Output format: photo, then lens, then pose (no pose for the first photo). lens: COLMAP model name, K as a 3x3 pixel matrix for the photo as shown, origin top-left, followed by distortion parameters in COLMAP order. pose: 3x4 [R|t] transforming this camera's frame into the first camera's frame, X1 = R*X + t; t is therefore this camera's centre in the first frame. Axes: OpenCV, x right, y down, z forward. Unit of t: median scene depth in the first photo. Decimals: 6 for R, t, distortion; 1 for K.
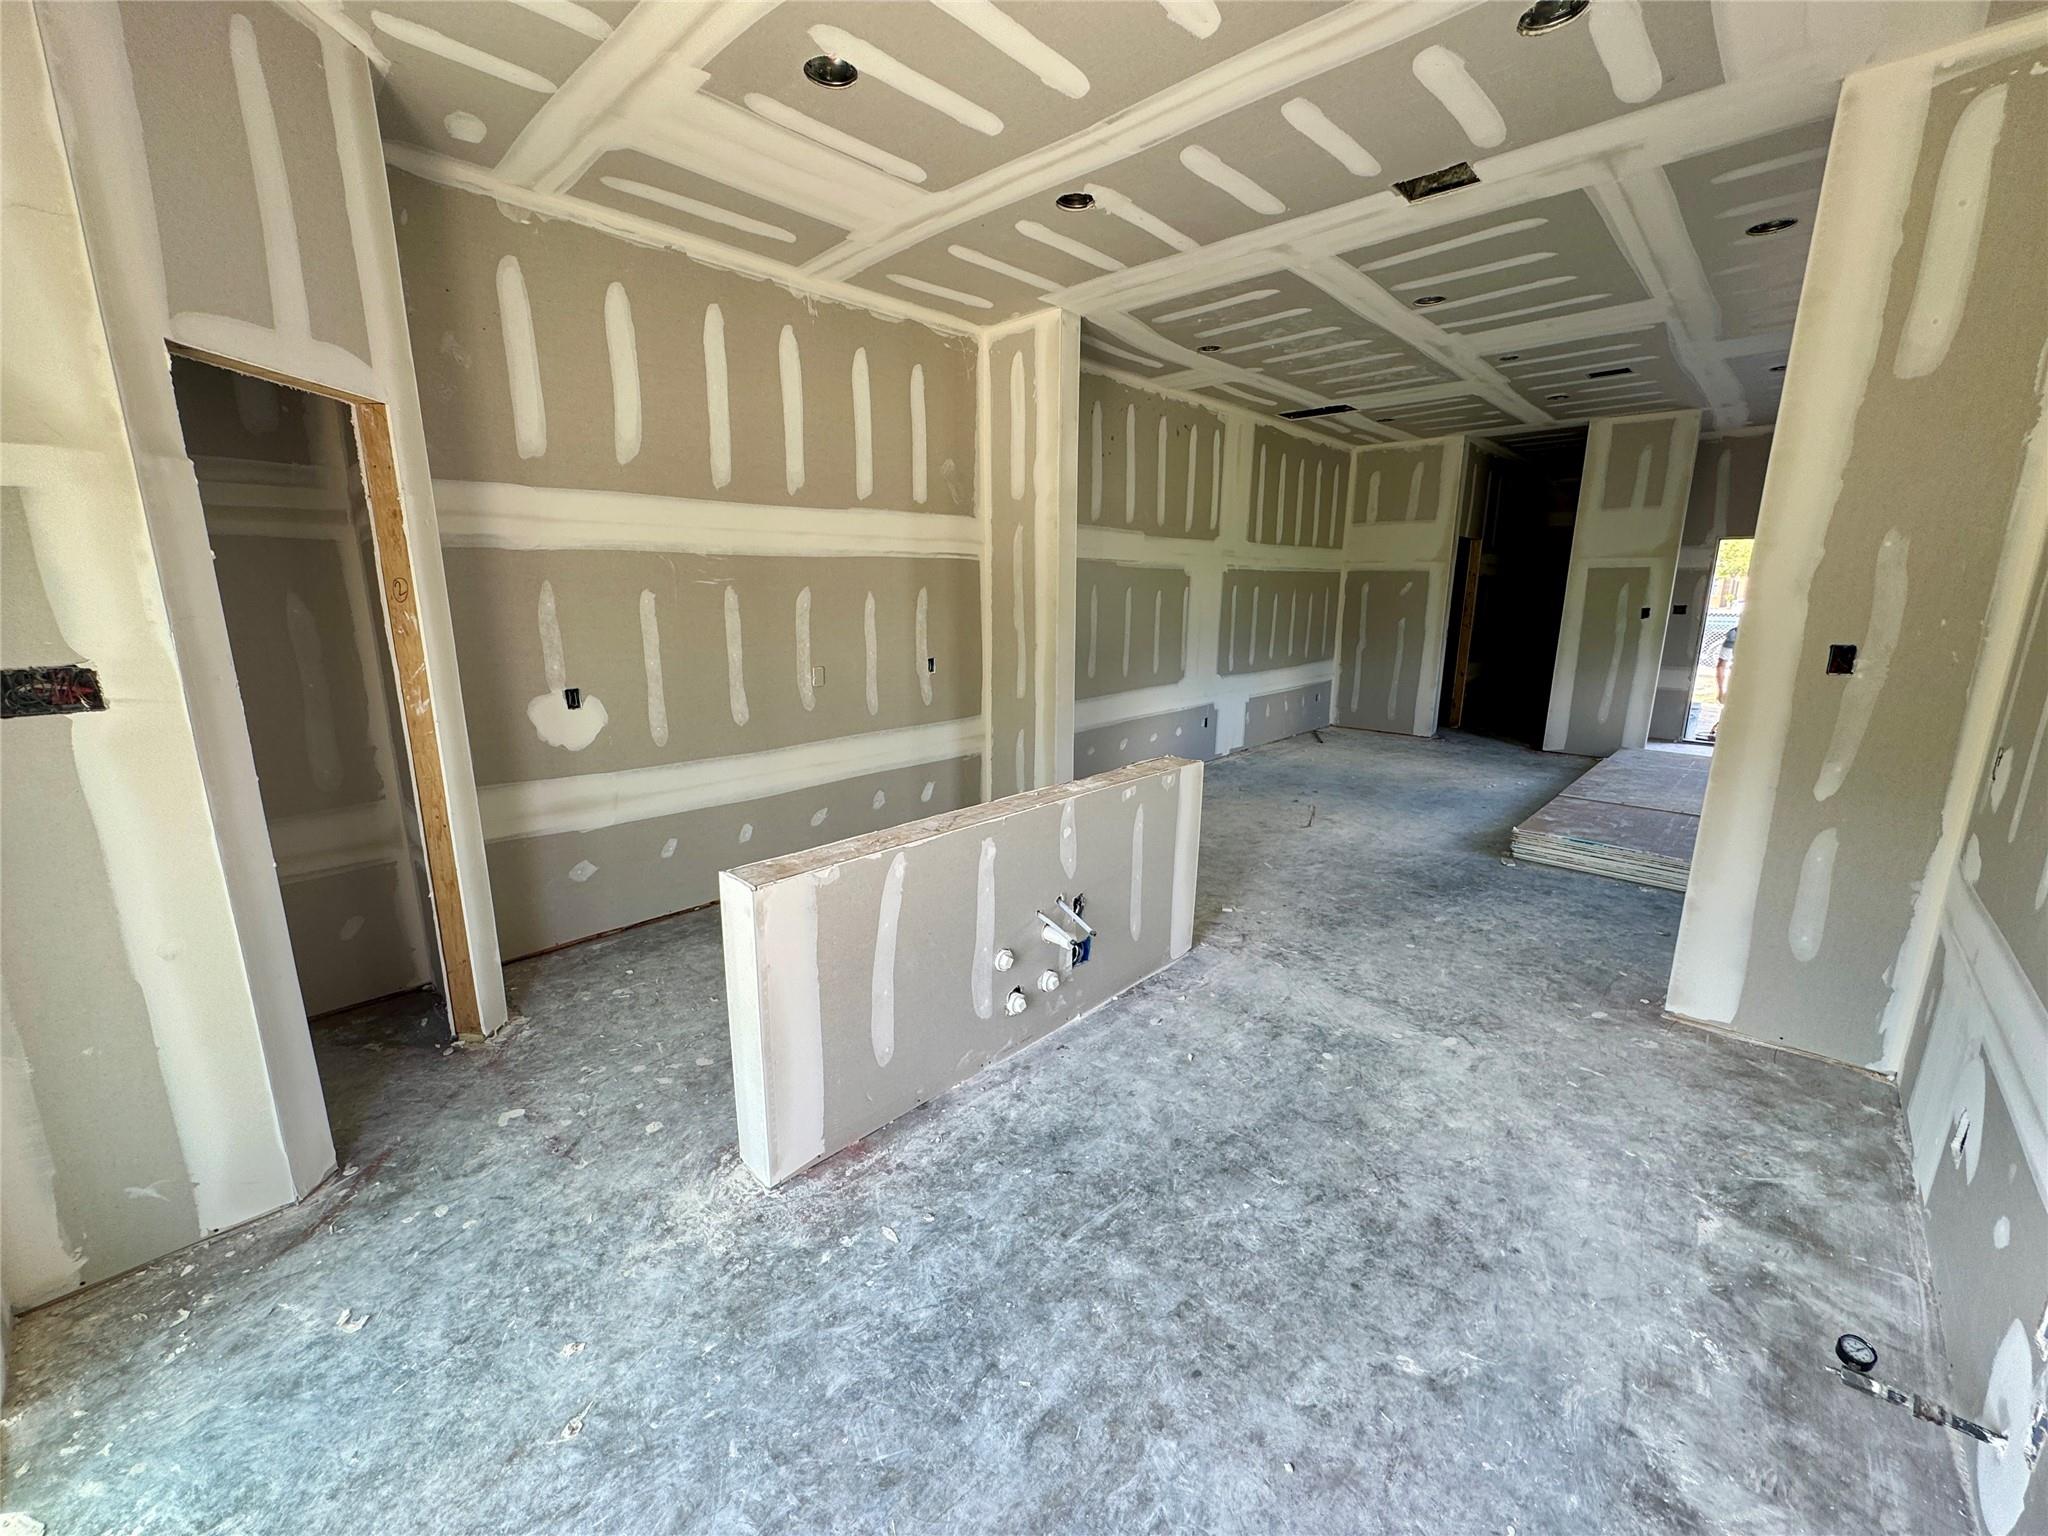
lens RADIAL K [[821.7, 0, 1017.0], [0, 821.7, 772.7], [0, 0, 1]] dist [0.000331, 0.000405]
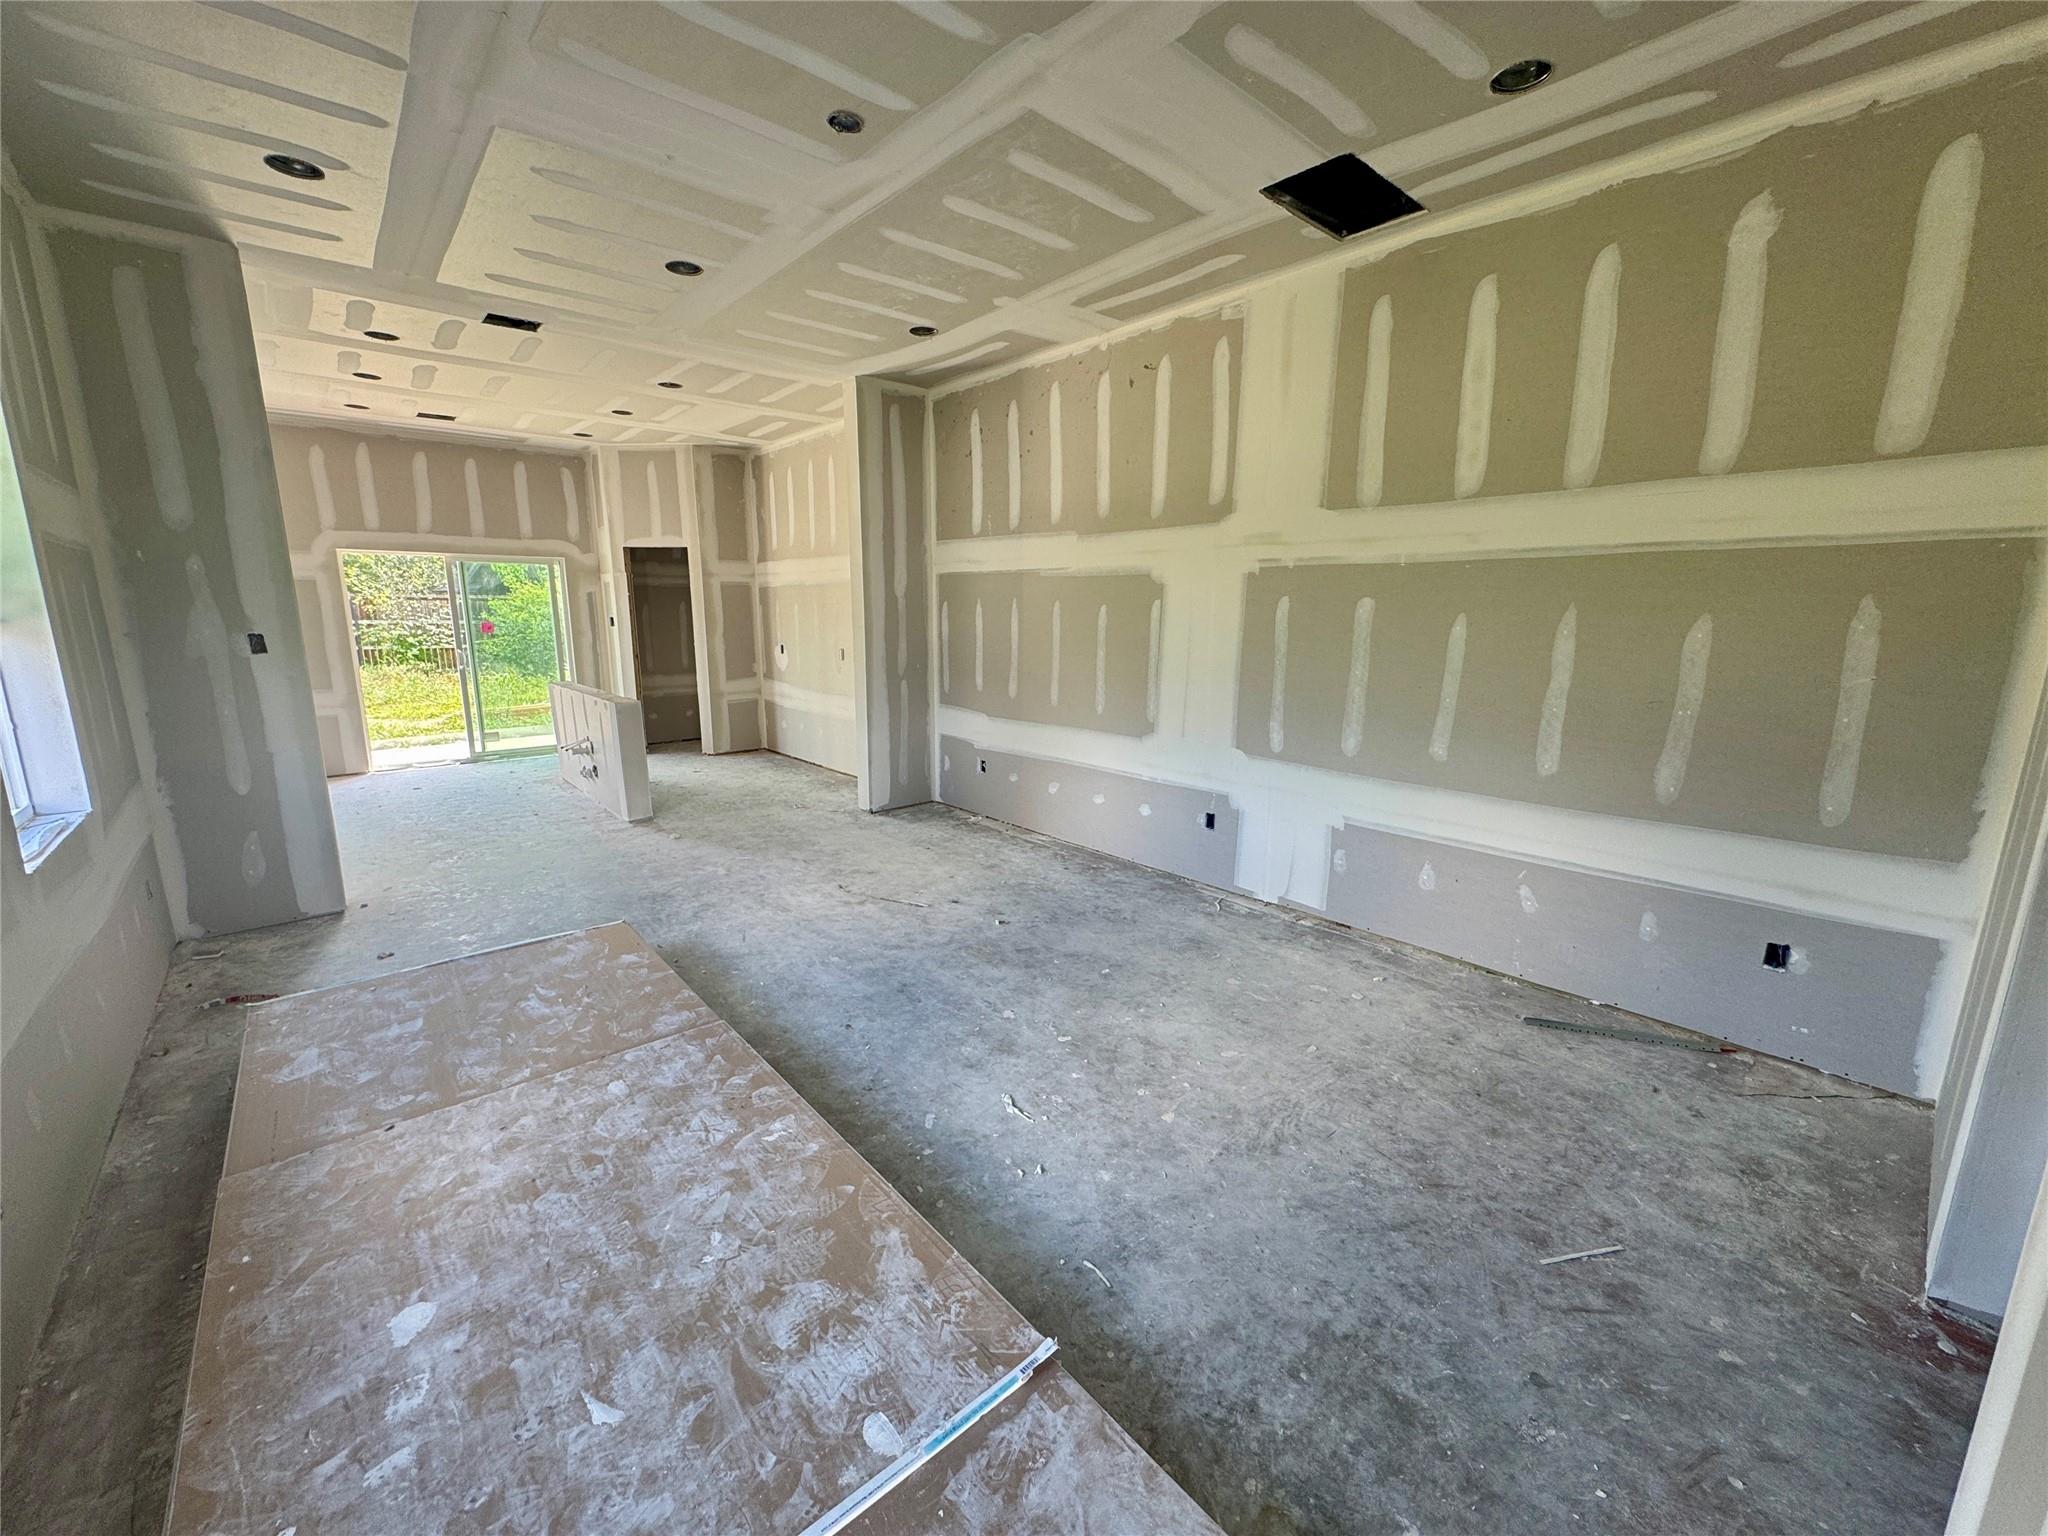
lens RADIAL K [[821.7, 0, 1020.2], [0, 821.7, 768.1], [0, 0, 1]] dist [0.000331, 0.000405]
pose [[-0.100157, 0.196221, -0.975431, 0.913890], [-0.219086, 0.951950, 0.213993, -0.217590], [0.970551, 0.235136, -0.052355, 0.973649]]
